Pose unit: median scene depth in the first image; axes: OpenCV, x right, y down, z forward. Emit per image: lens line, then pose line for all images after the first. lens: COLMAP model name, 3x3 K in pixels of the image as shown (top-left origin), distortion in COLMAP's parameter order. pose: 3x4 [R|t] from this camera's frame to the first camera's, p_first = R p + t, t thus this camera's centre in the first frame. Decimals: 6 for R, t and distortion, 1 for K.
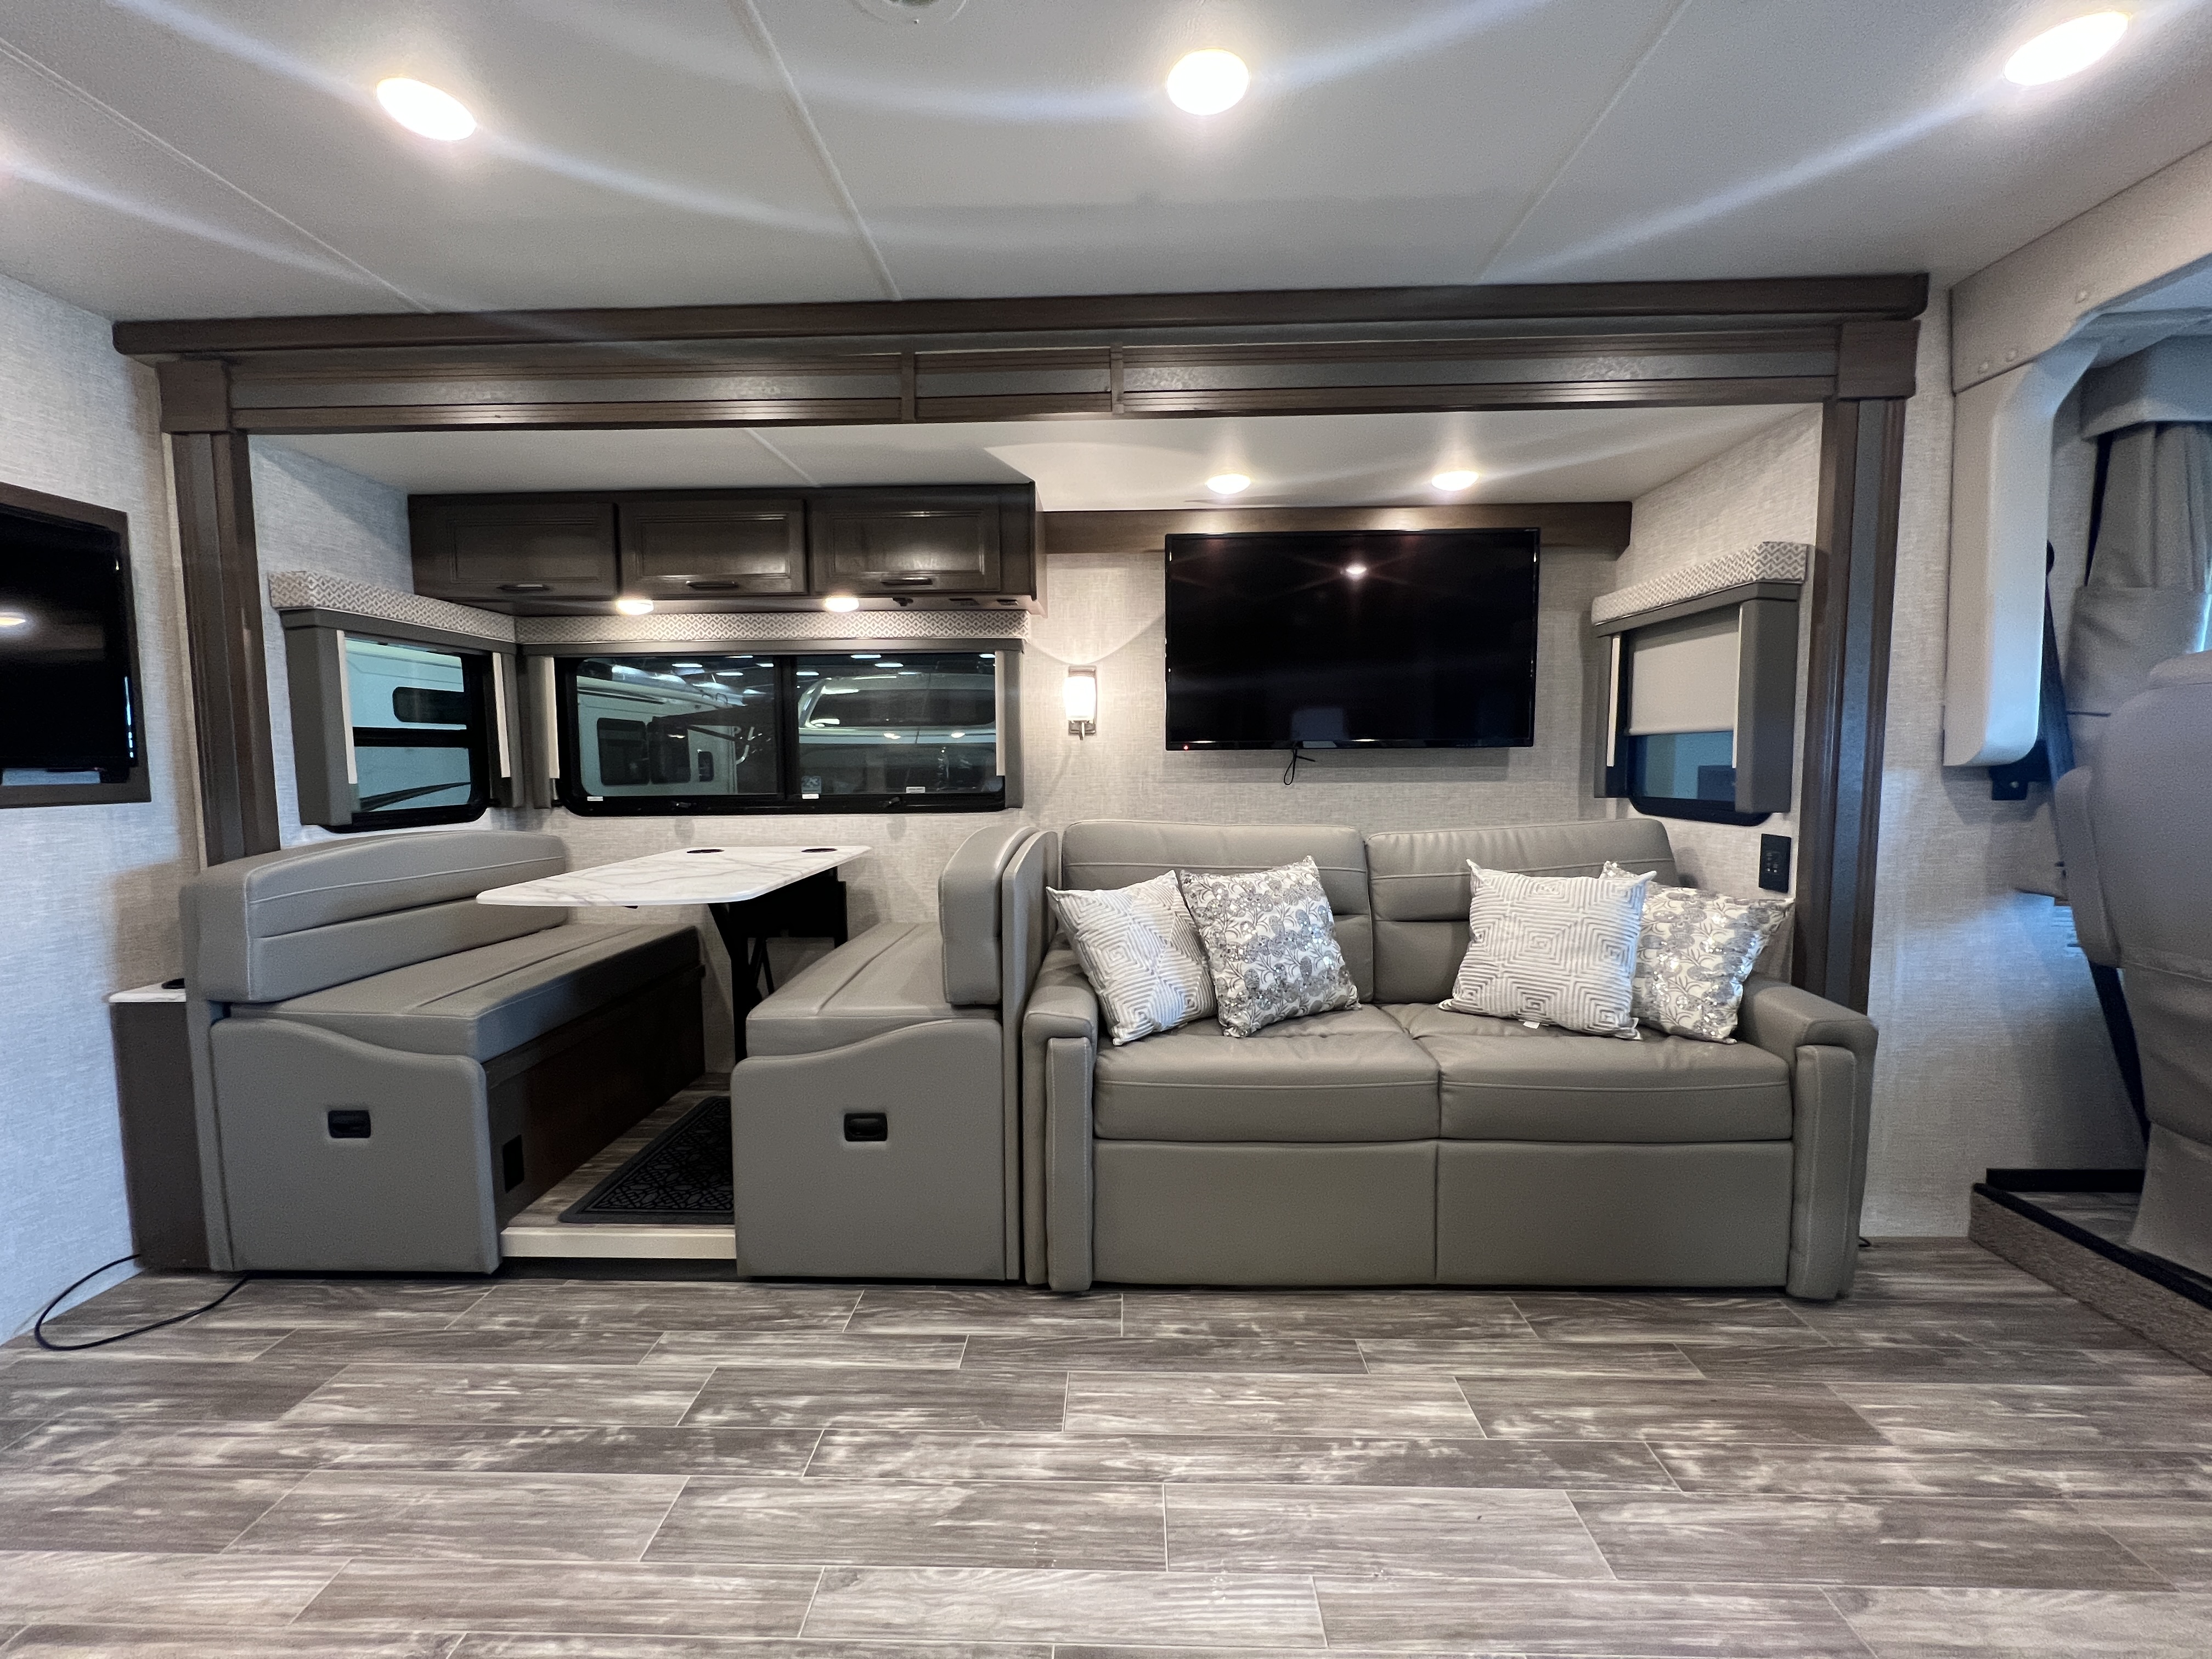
lens RADIAL K [[885.0, 0, 1099.6], [0, 885.0, 825.1], [0, 0, 1]] dist [-0.003019, 0.000095]
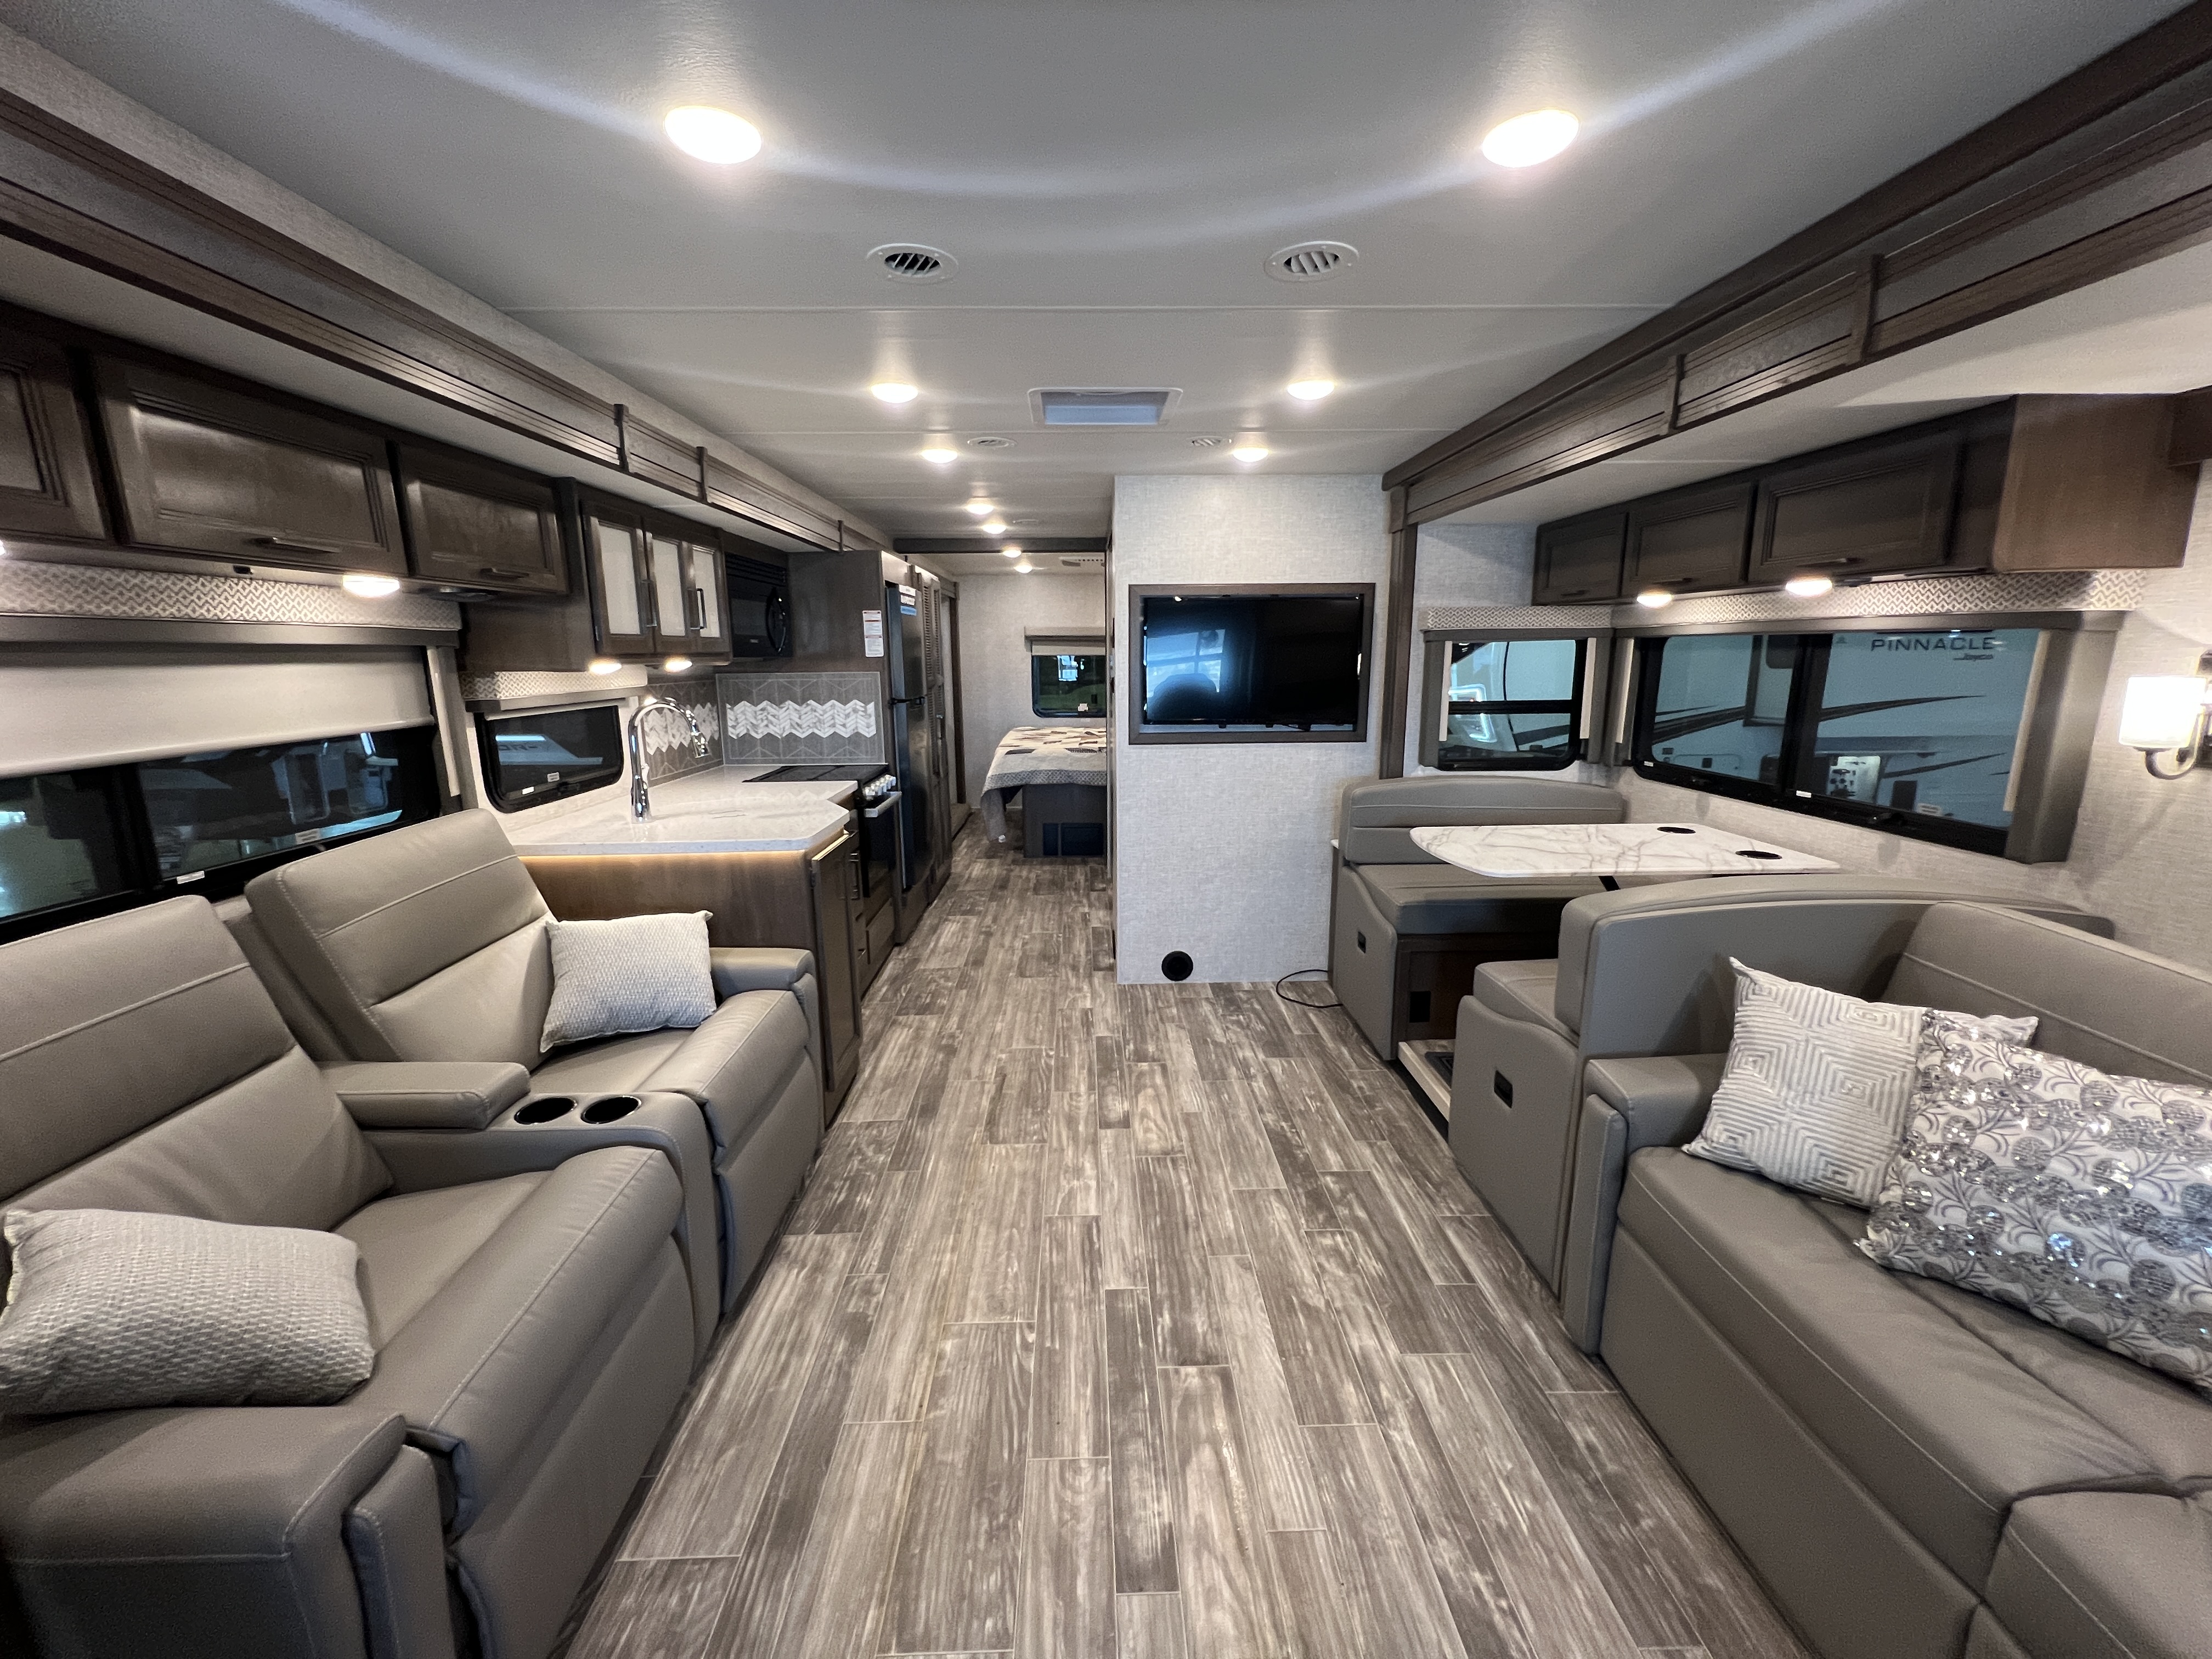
lens RADIAL K [[885.0, 0, 1099.6], [0, 885.0, 825.1], [0, 0, 1]] dist [-0.003019, 0.000095]
pose [[0.051526, 0.202215, -0.977985, 0.793591], [-0.070004, 0.977608, 0.198448, -0.199690], [0.996215, 0.058237, 0.064528, 0.368226]]
